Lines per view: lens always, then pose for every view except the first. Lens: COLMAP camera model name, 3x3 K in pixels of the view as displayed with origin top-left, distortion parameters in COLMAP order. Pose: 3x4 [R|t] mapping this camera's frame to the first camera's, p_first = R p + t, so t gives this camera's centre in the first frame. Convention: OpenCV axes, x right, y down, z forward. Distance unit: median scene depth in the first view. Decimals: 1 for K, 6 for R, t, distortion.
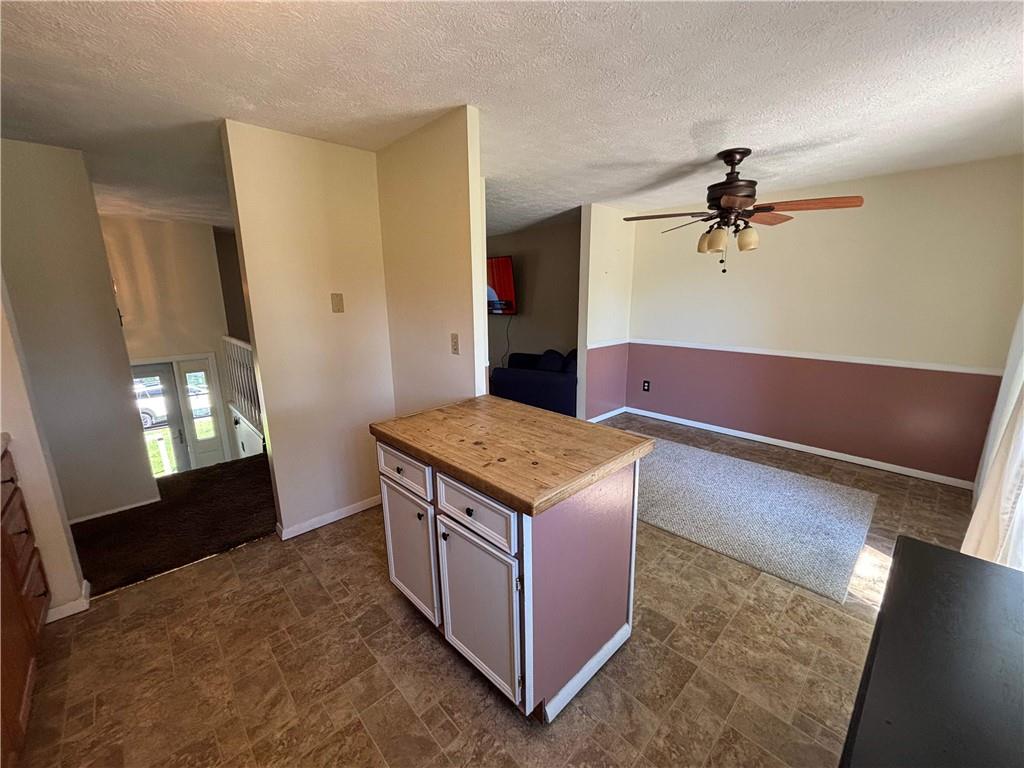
lens RADIAL K [[410.8, 0, 515.6], [0, 410.8, 383.3], [0, 0, 1]] dist [-0.000508, 0.000006]
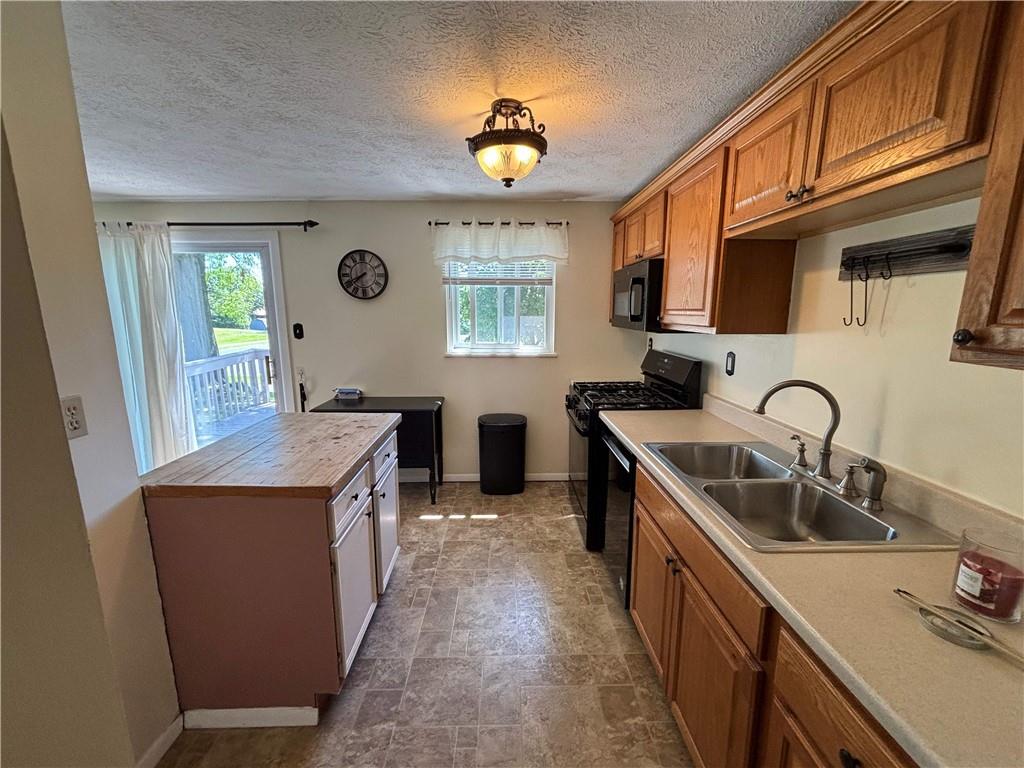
lens RADIAL K [[410.8, 0, 515.6], [0, 410.8, 383.3], [0, 0, 1]] dist [-0.000508, 0.000006]
pose [[-0.742356, -0.108639, 0.661139, -1.067883], [0.142652, 0.938513, 0.314394, -0.258565], [-0.654643, 0.327705, -0.681213, 1.221012]]
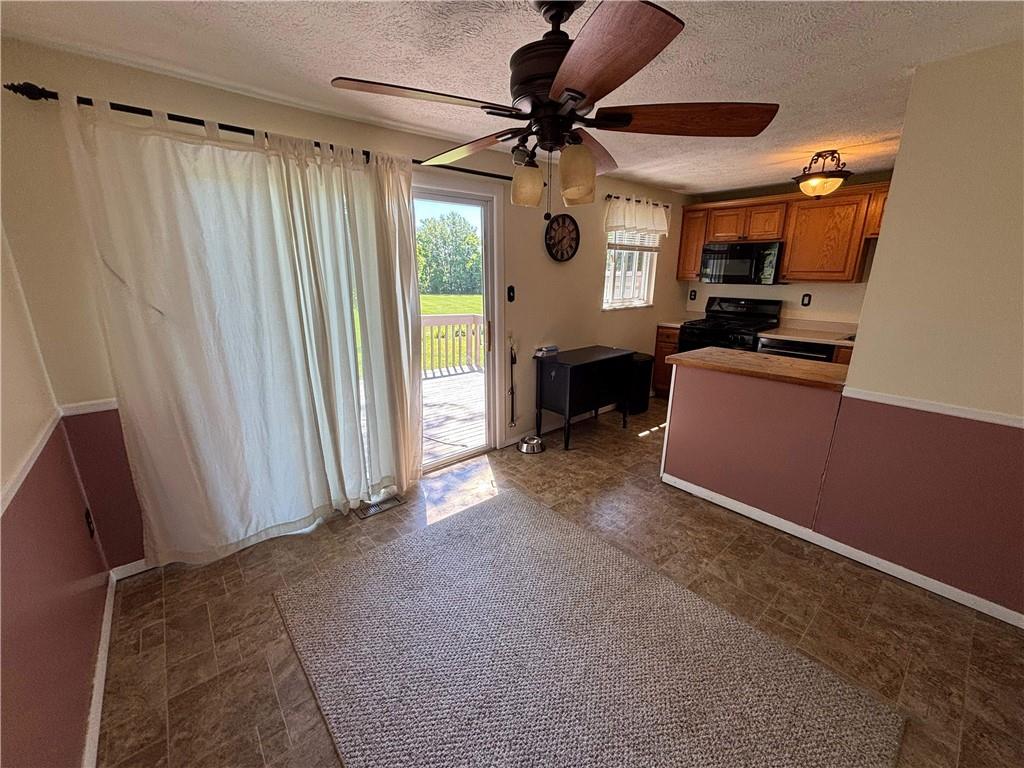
lens RADIAL K [[410.8, 0, 515.6], [0, 410.8, 383.3], [0, 0, 1]] dist [-0.000508, 0.000006]
pose [[-0.997977, -0.009667, 0.062835, 3.851998], [0.020494, 0.886686, 0.461918, -0.980010], [-0.060180, 0.462271, -0.884694, 4.183307]]
